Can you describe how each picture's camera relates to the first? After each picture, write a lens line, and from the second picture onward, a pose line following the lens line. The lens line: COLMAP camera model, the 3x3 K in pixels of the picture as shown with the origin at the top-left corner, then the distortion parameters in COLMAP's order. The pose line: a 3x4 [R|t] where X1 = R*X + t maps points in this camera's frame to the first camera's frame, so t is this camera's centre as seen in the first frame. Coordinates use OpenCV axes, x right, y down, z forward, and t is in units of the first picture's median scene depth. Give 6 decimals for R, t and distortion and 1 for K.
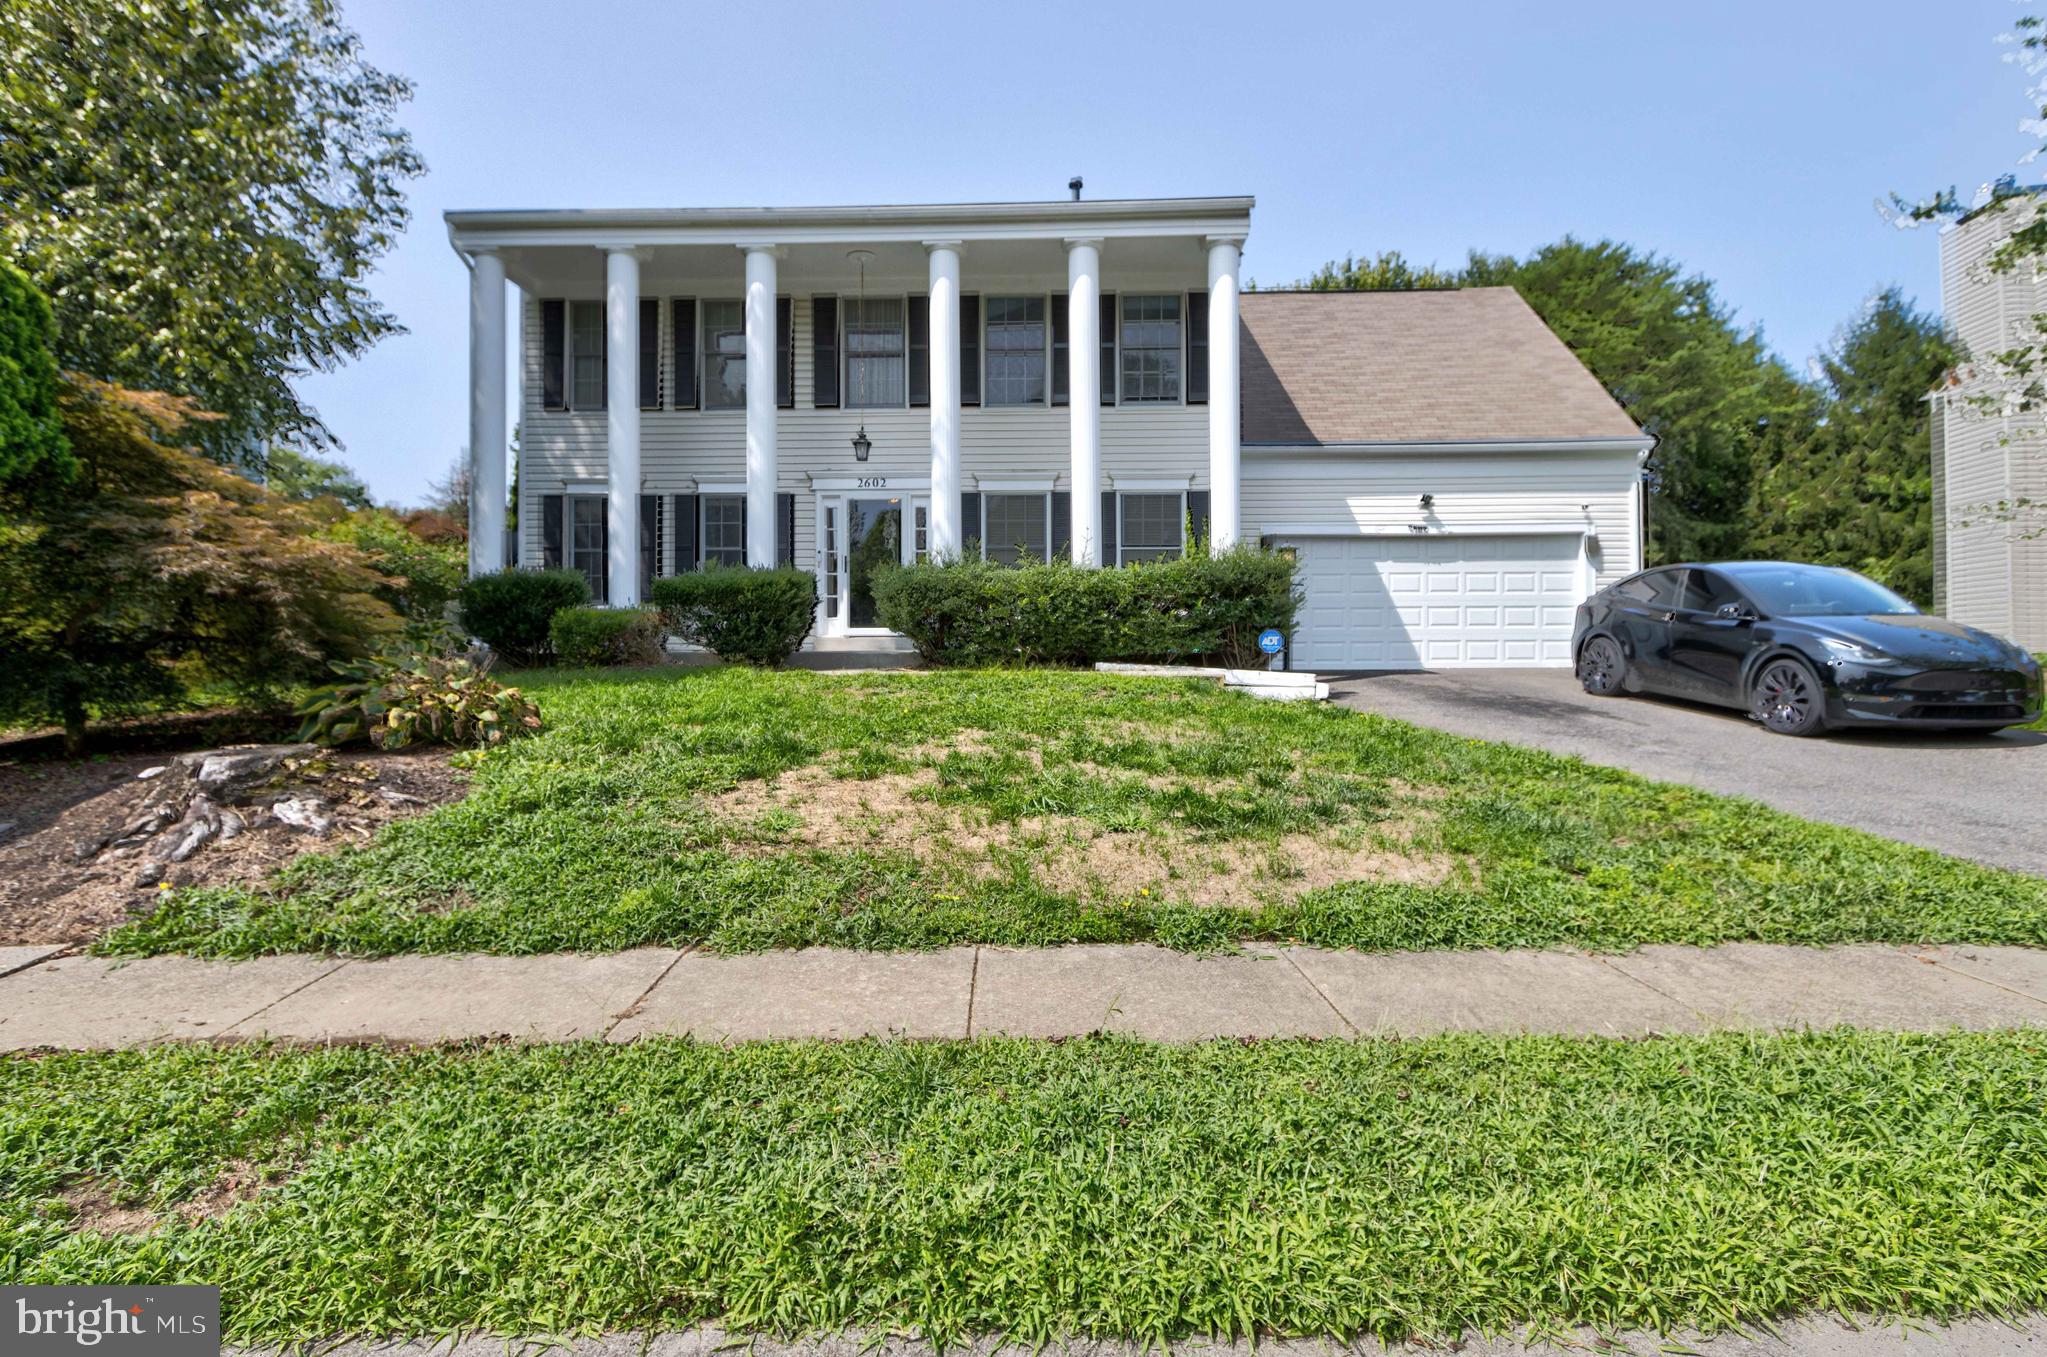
lens RADIAL K [[1012.1, 0, 1023.5], [0, 1012.1, 678.5], [0, 0, 1]] dist [0.011750, -0.006803]
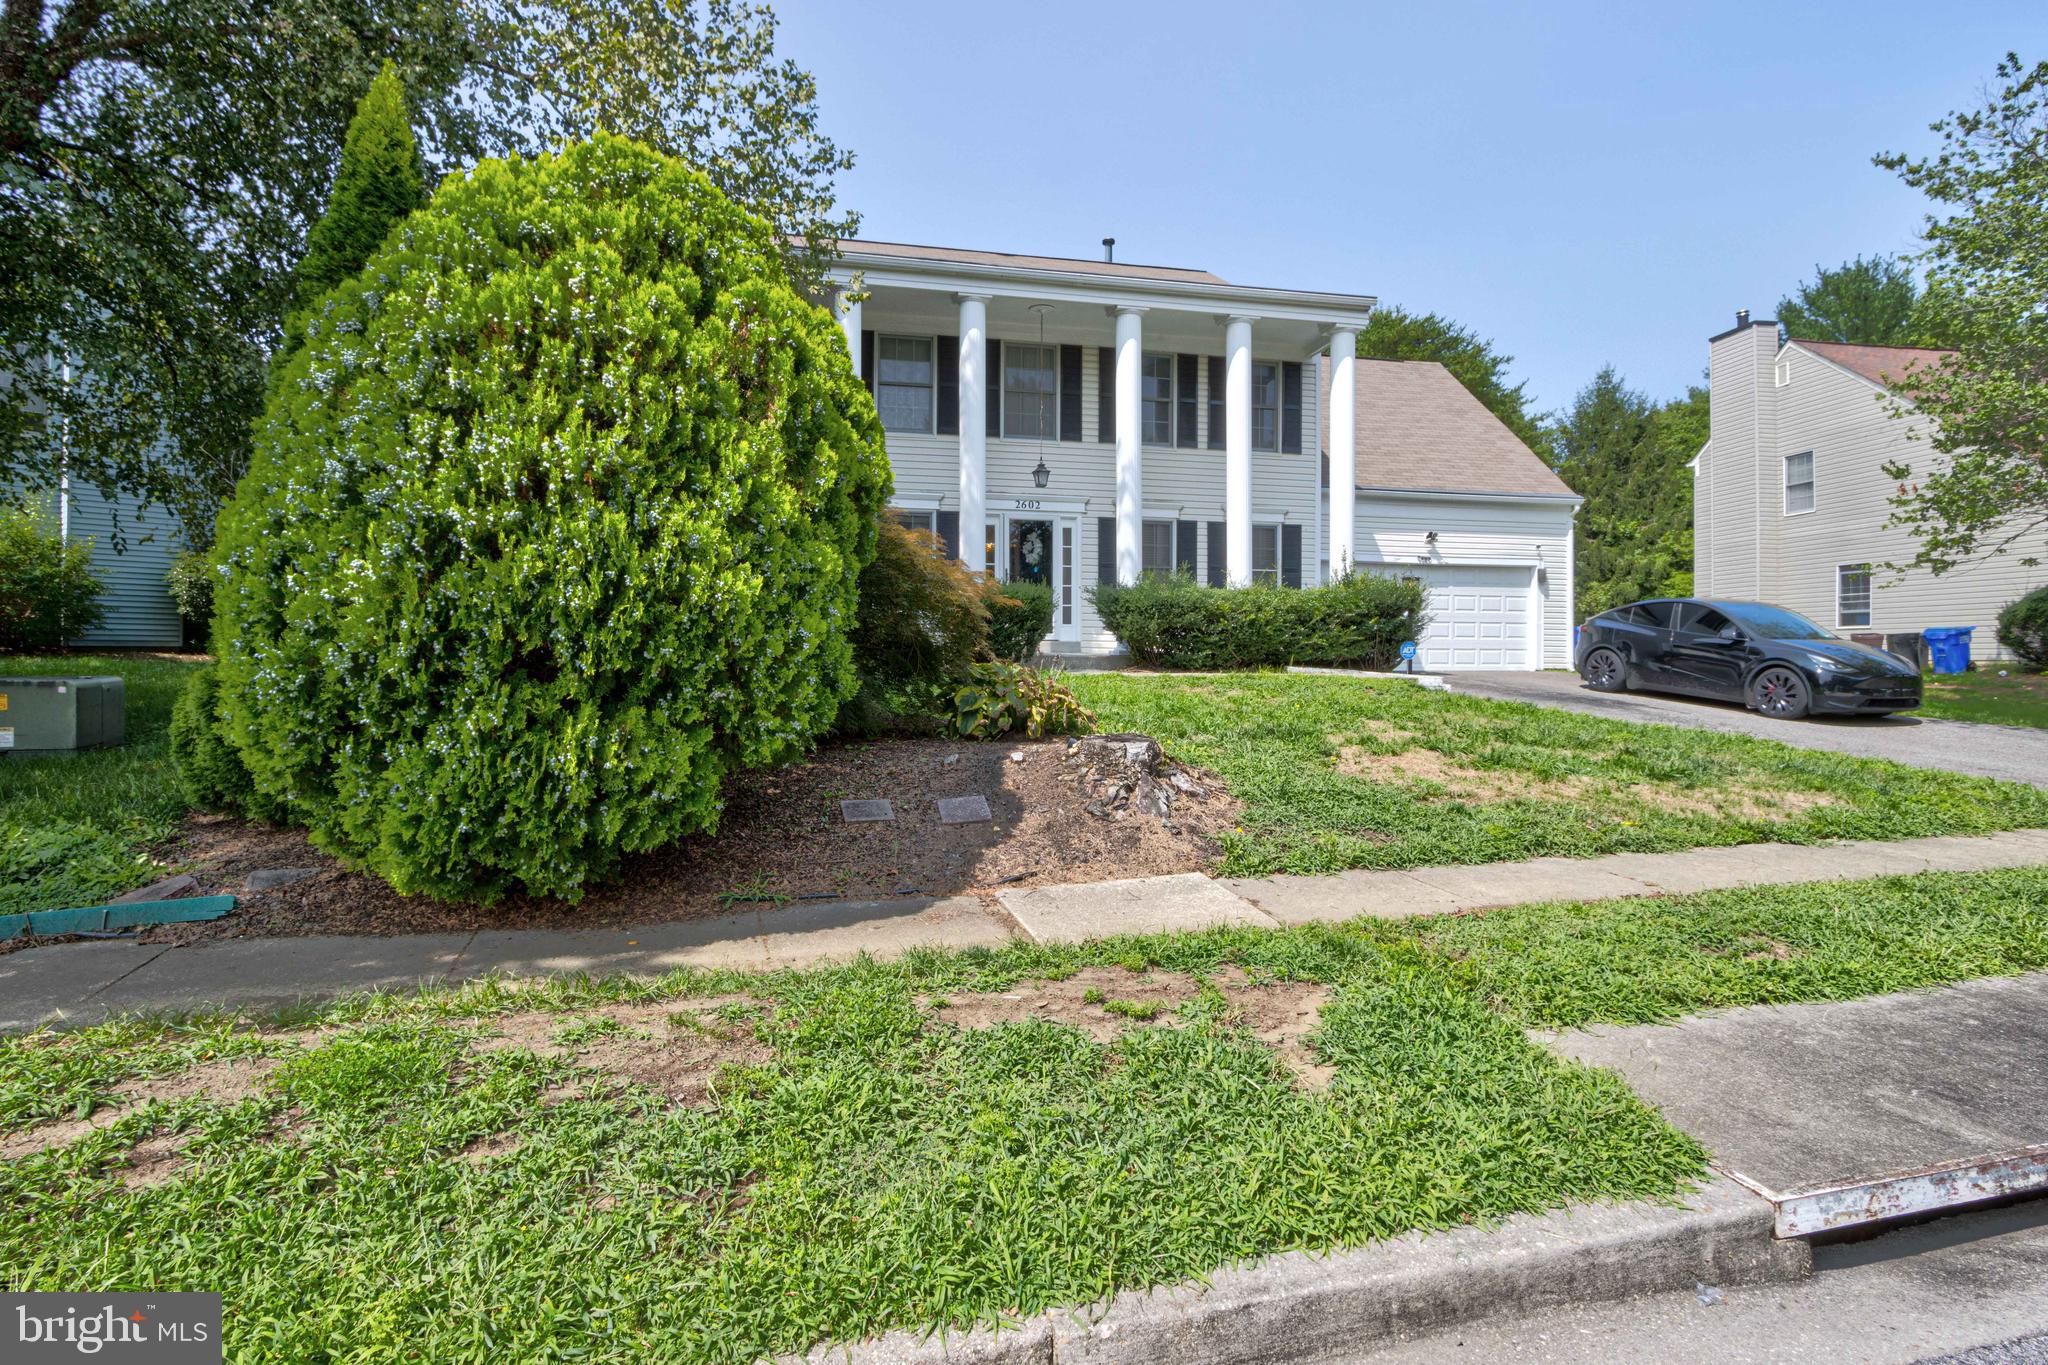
lens RADIAL K [[1001.1, 0, 1027.2], [0, 1001.1, 678.2], [0, 0, 1]] dist [-0.011345, 0.000412]
pose [[0.969113, 0.002075, 0.246607, -0.901246], [-0.003206, 0.999986, 0.004185, -0.009132], [-0.246595, -0.004847, 0.969107, -0.178229]]
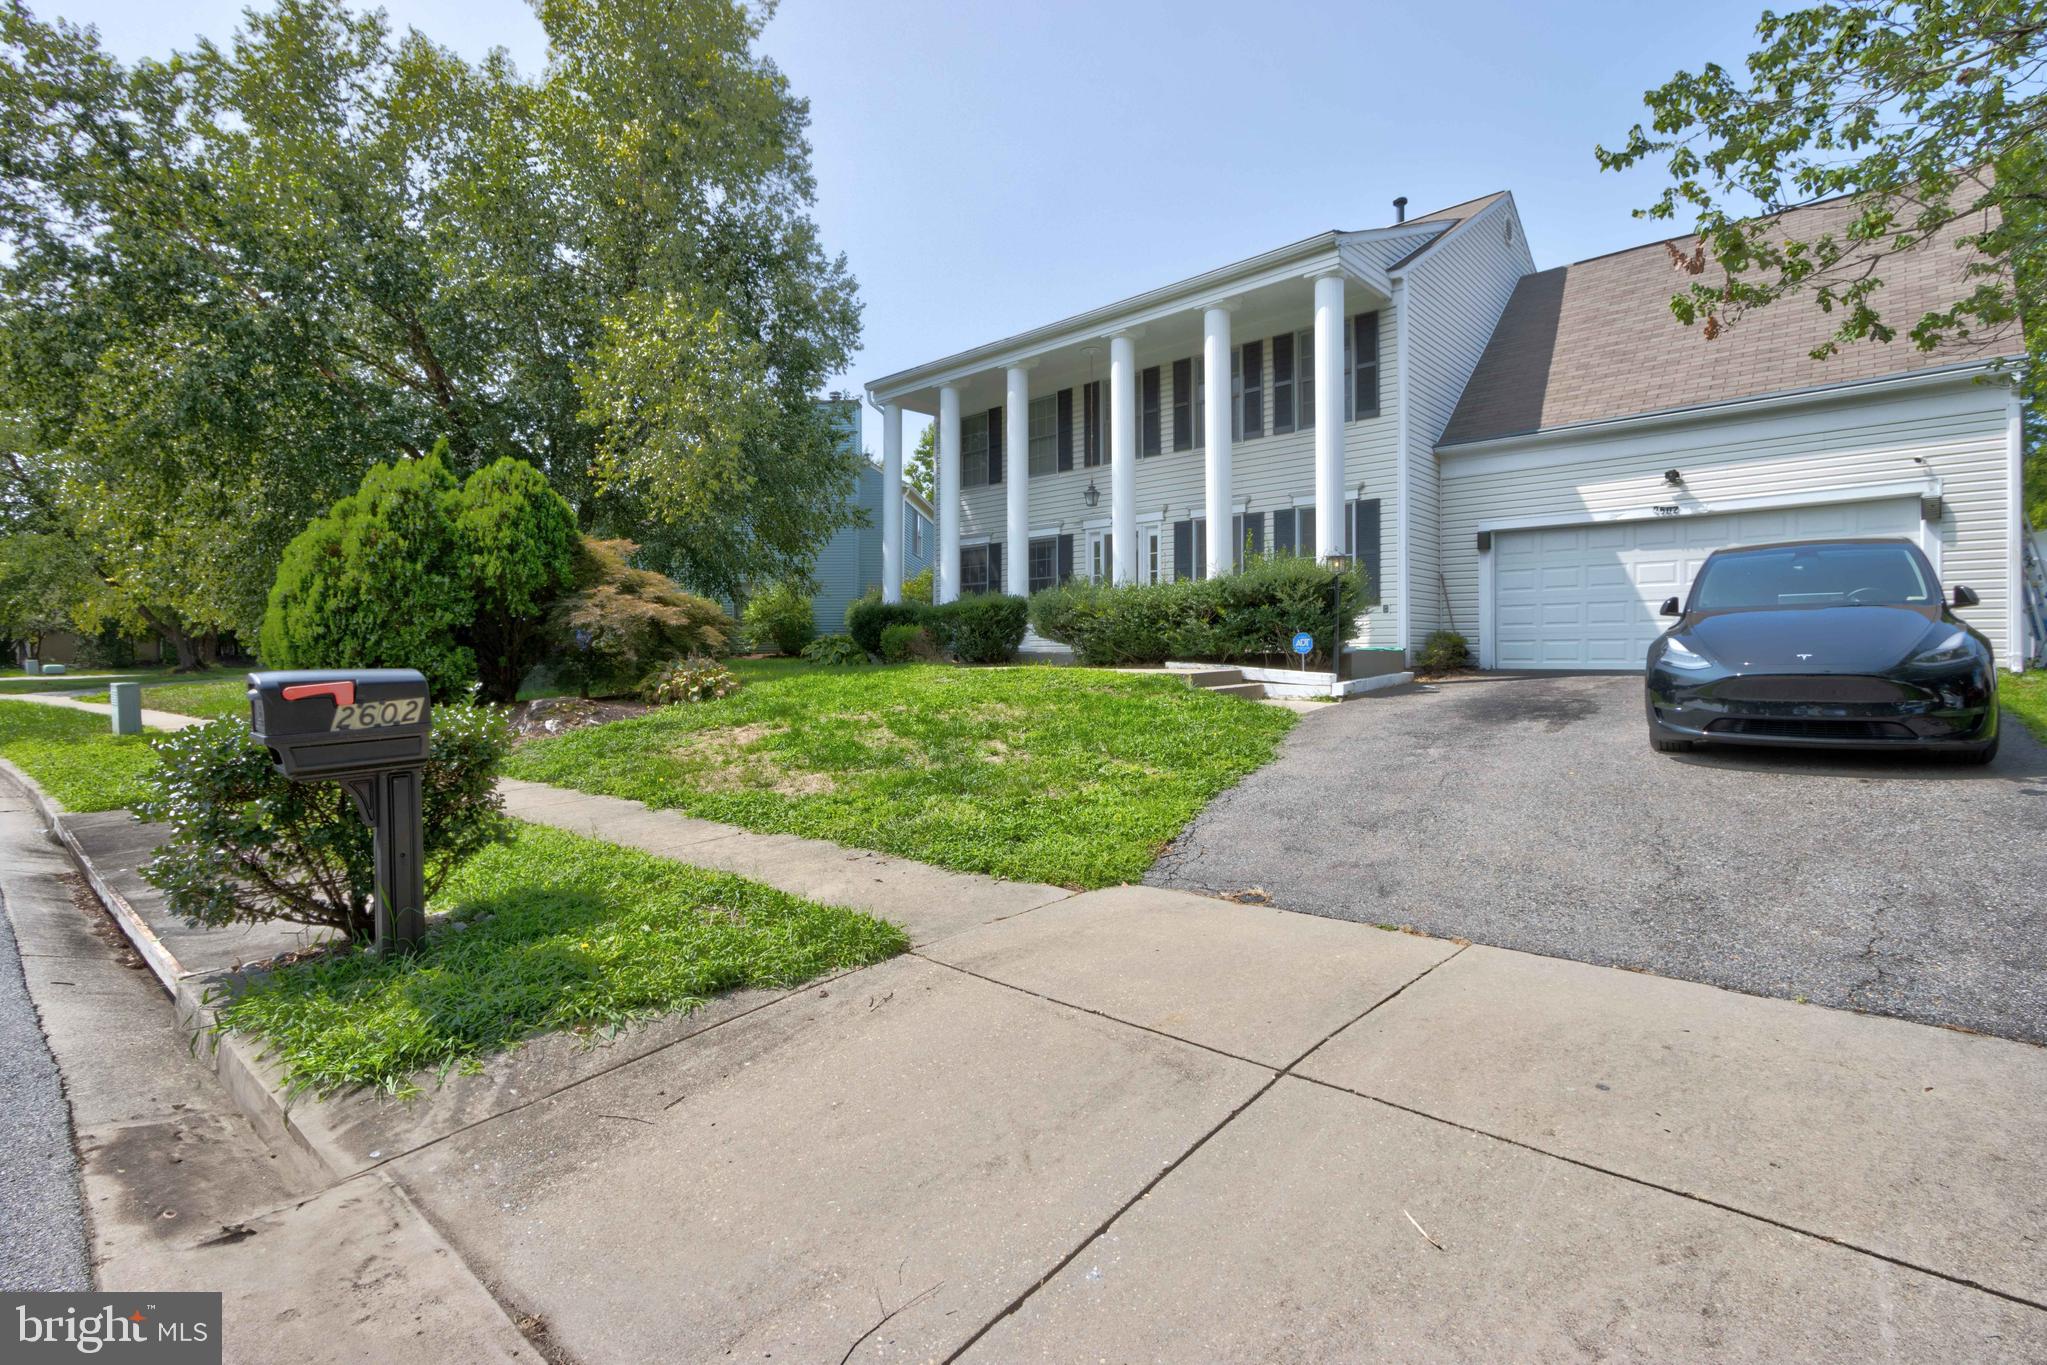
lens RADIAL K [[1000.6, 0, 1026.7], [0, 1000.6, 678.2], [0, 0, 1]] dist [-0.011345, 0.000412]
pose [[0.738431, 0.013999, -0.674184, 1.295075], [-0.011886, 0.999899, 0.007743, -0.006253], [0.674225, 0.002295, 0.738523, -0.012700]]
